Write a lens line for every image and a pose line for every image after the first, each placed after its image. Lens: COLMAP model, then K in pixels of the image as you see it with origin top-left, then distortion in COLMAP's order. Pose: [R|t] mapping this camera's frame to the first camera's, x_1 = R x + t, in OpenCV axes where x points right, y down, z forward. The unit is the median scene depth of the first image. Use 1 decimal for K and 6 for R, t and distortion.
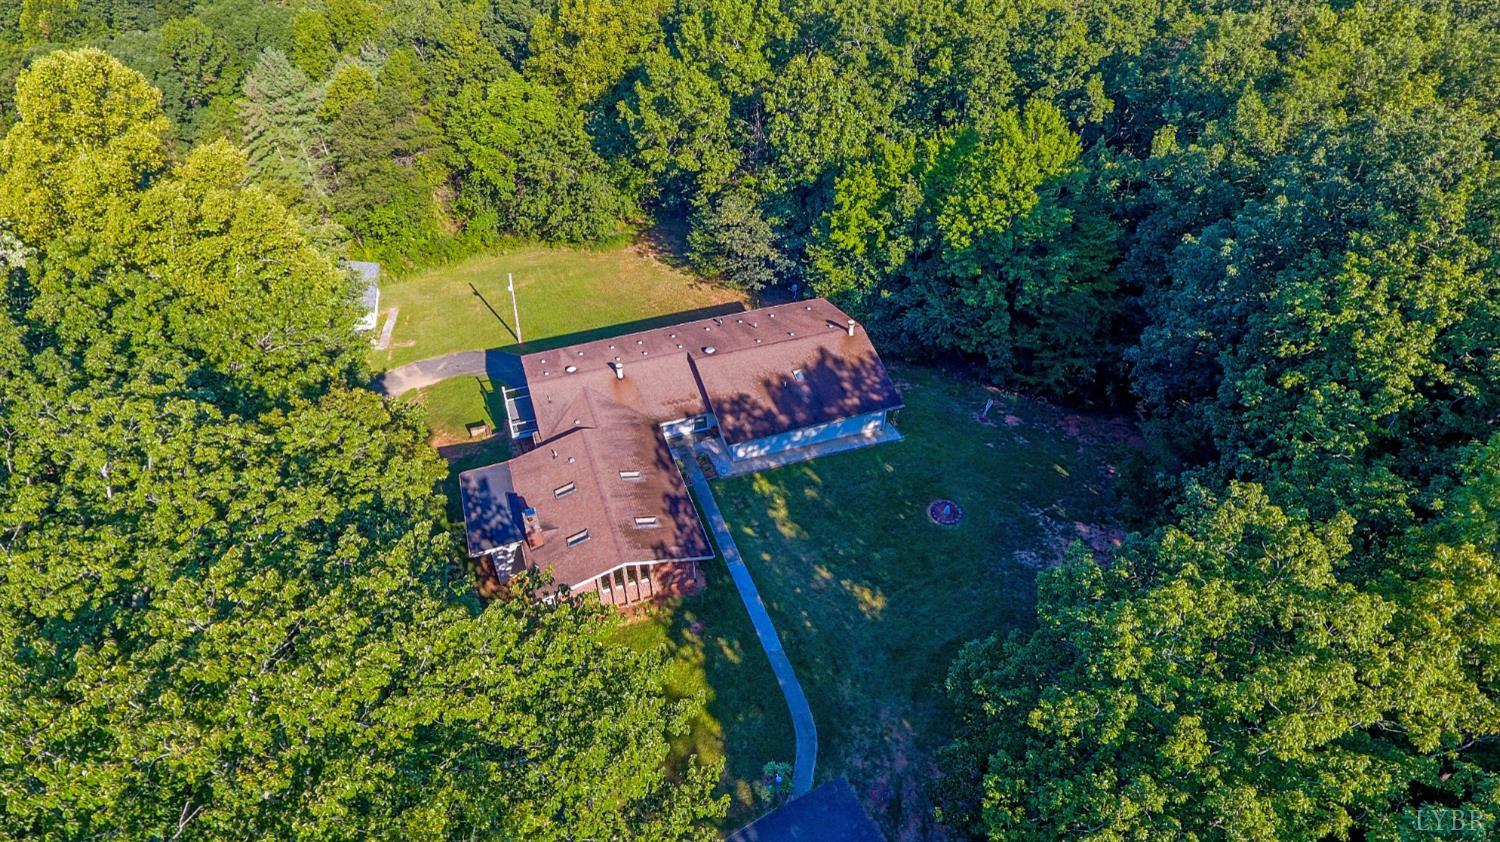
lens RADIAL K [[864.2, 0, 723.8], [0, 864.2, 419.3], [0, 0, 1]] dist [0.005858, 0.000260]
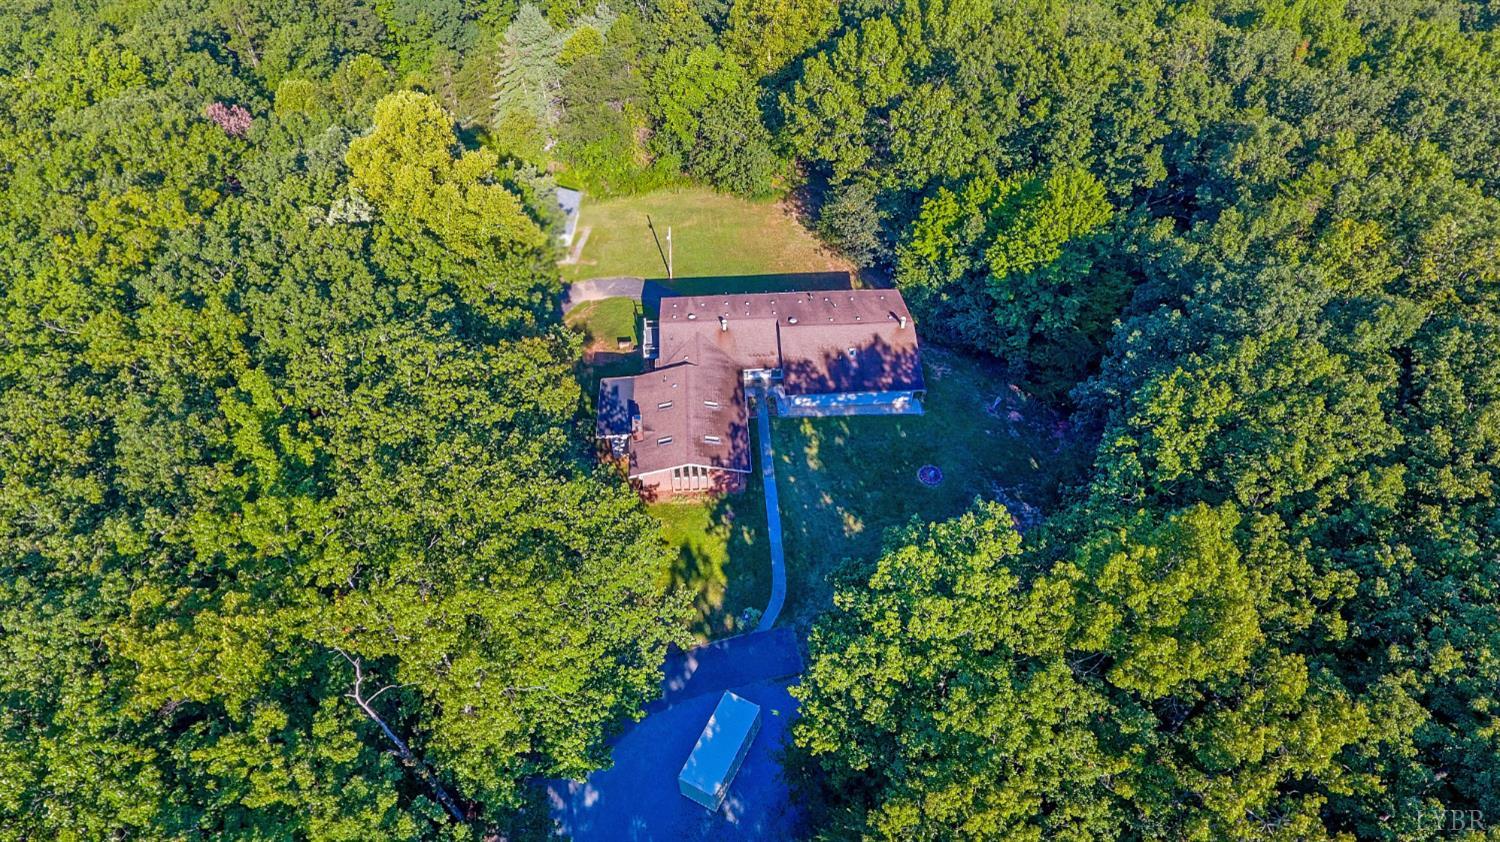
lens RADIAL K [[864.2, 0, 723.8], [0, 864.2, 419.3], [0, 0, 1]] dist [0.005858, 0.000260]
pose [[0.961202, 0.200337, -0.189622, 0.168203], [-0.173718, 0.973605, 0.148039, -0.113185], [0.214275, -0.109355, 0.970633, -0.348580]]
